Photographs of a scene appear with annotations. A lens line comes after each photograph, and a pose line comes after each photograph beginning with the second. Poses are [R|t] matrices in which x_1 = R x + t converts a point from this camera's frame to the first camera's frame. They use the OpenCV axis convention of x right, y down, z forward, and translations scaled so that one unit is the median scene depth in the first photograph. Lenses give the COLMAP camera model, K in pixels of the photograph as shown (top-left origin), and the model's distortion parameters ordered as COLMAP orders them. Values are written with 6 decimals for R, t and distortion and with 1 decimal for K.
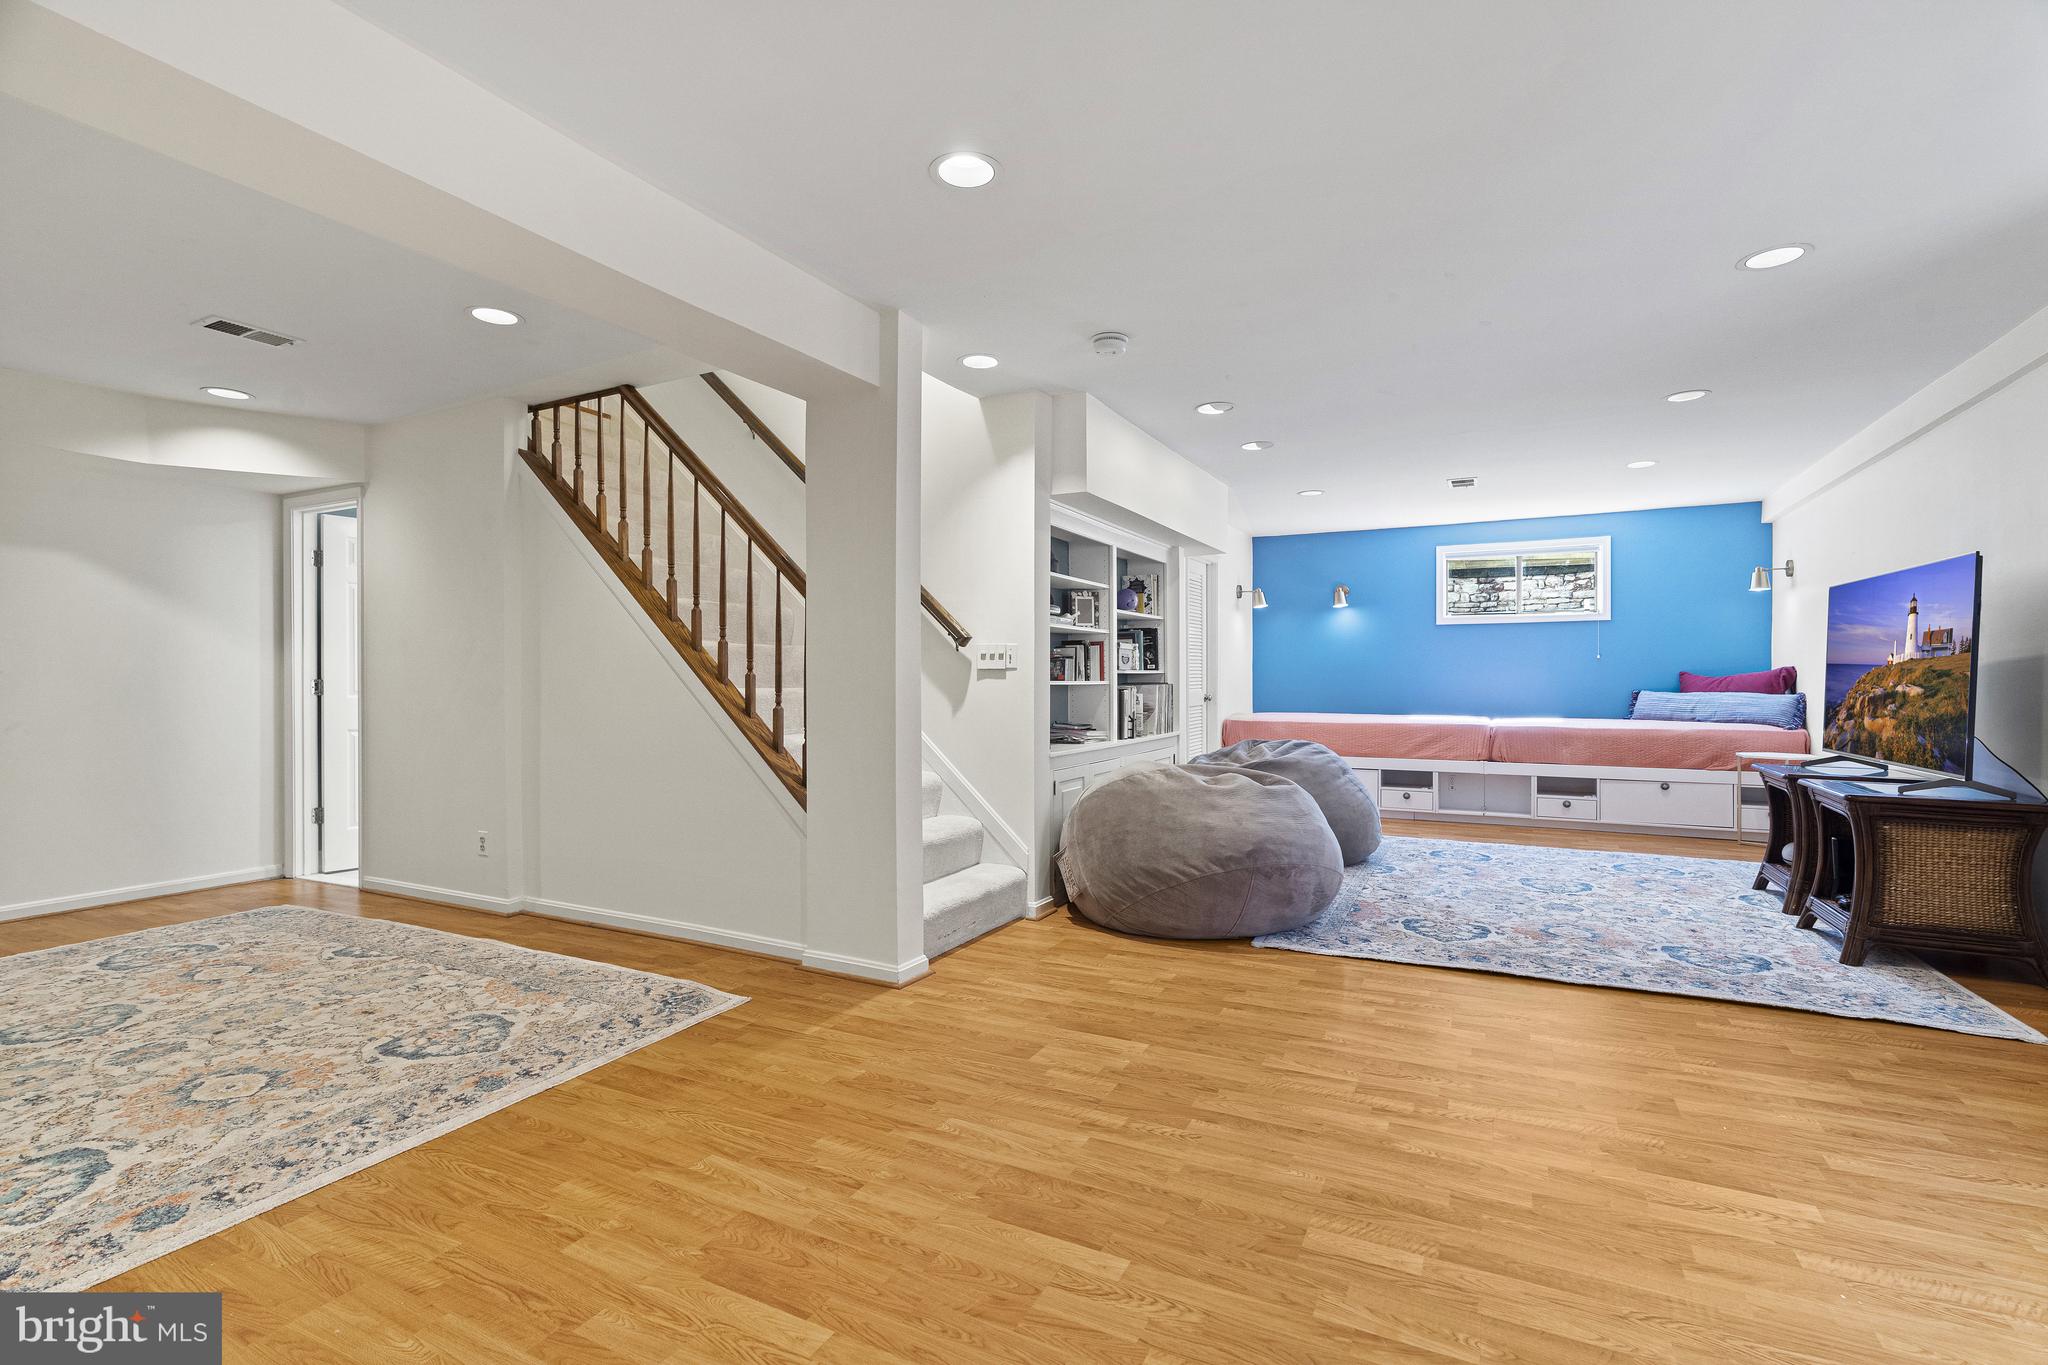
lens RADIAL K [[933.8, 0, 1024.0], [0, 933.8, 682.5], [0, 0, 1]] dist [0.000799, 0.000400]
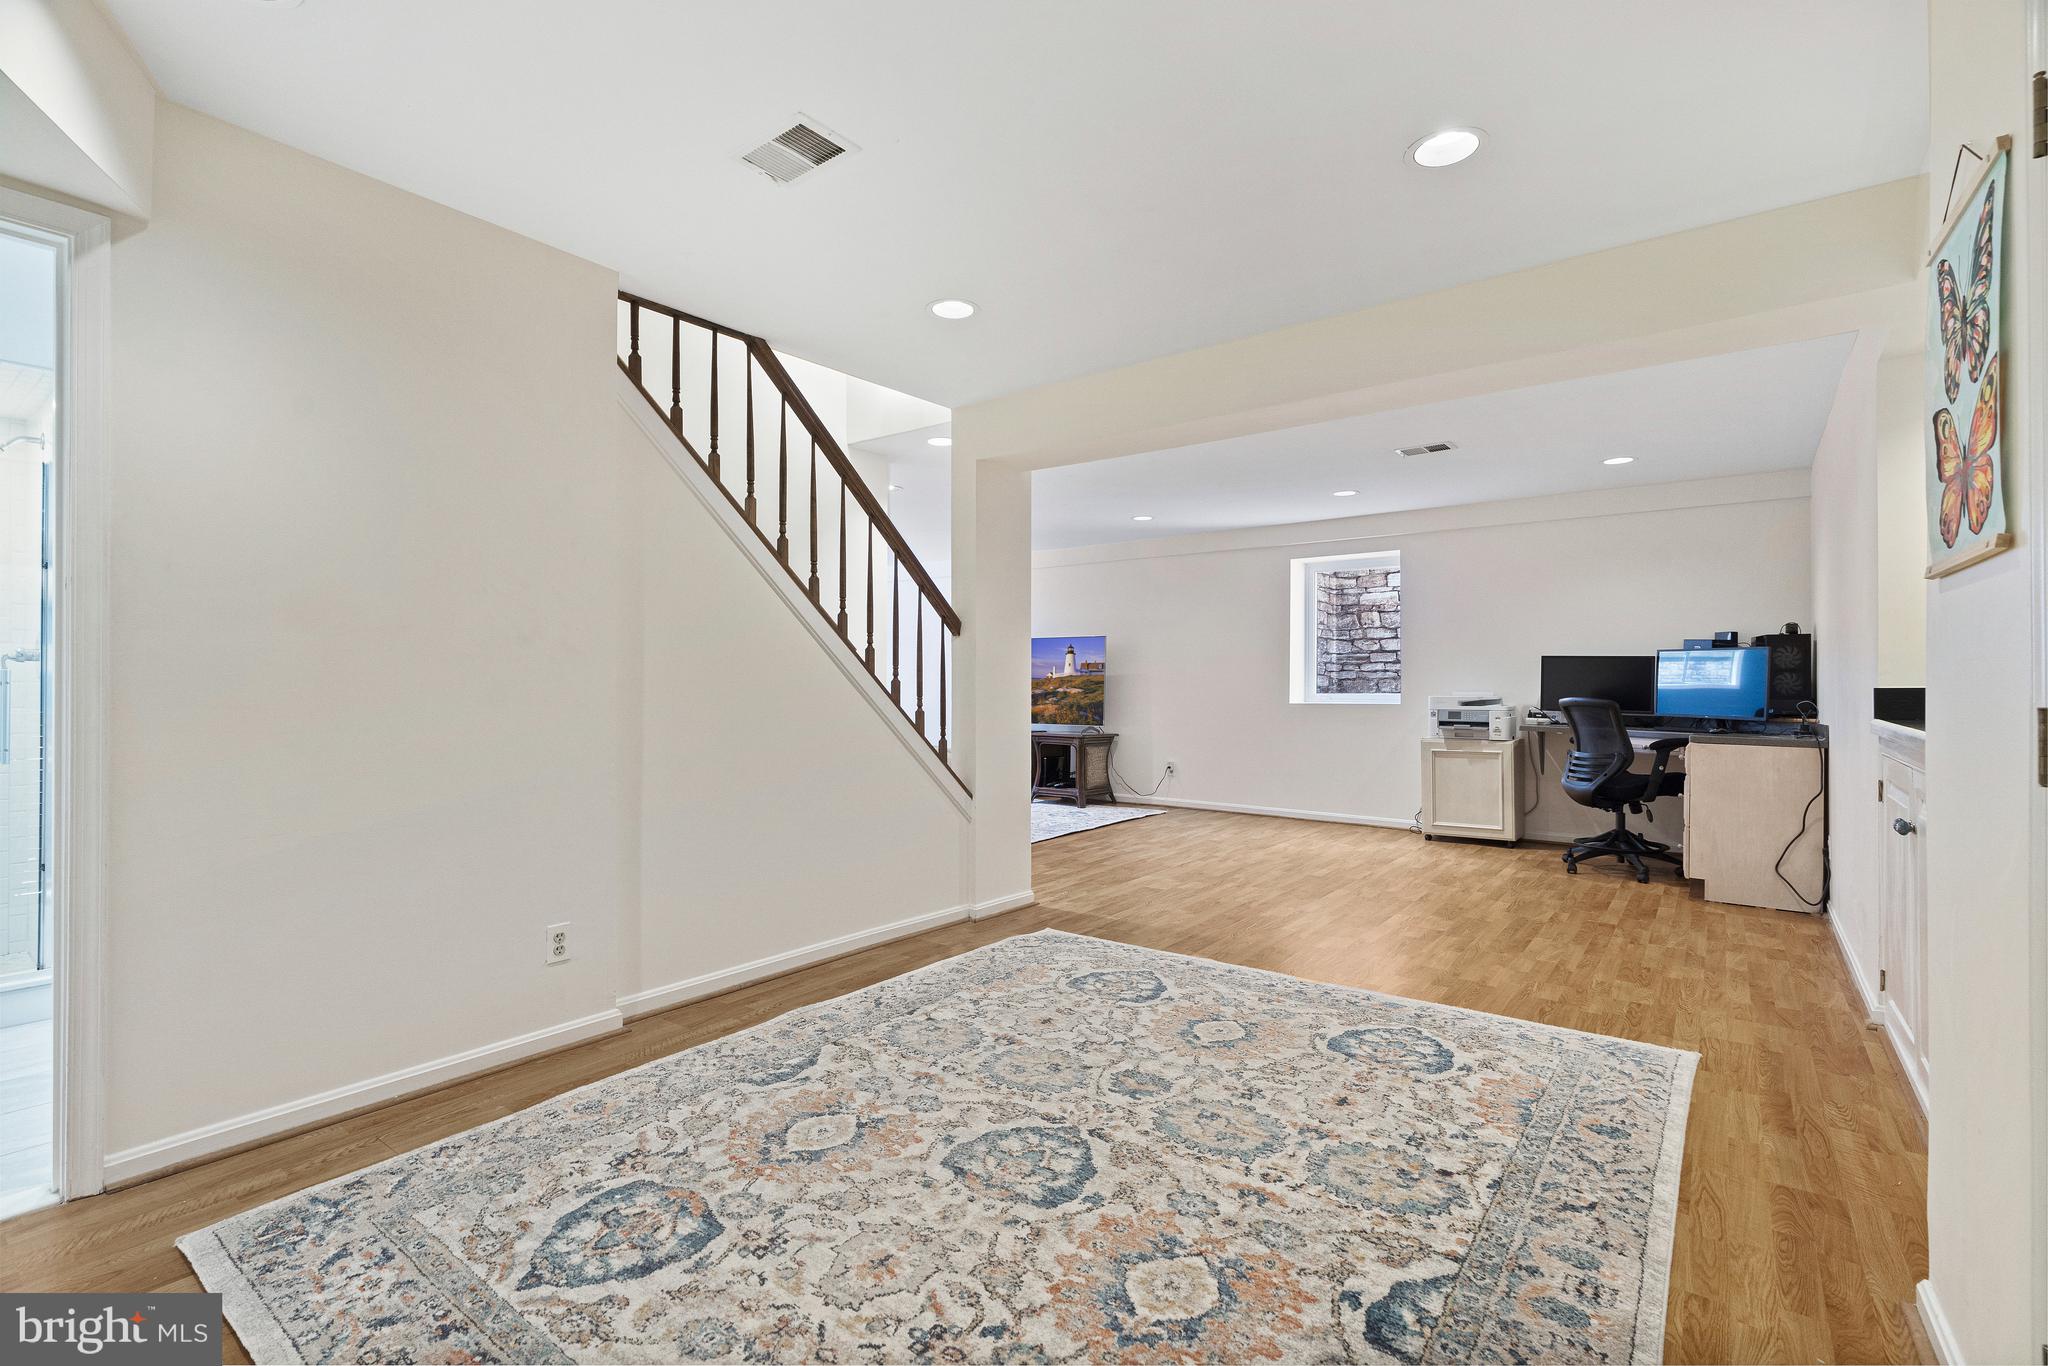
lens RADIAL K [[933.8, 0, 1024.0], [0, 933.8, 683.0], [0, 0, 1]] dist [0.000799, 0.000400]
pose [[0.173402, 0.001804, 0.984850, -1.738713], [-0.001704, 0.999997, -0.001532, -0.006294], [-0.984850, -0.001413, 0.173404, 0.875740]]
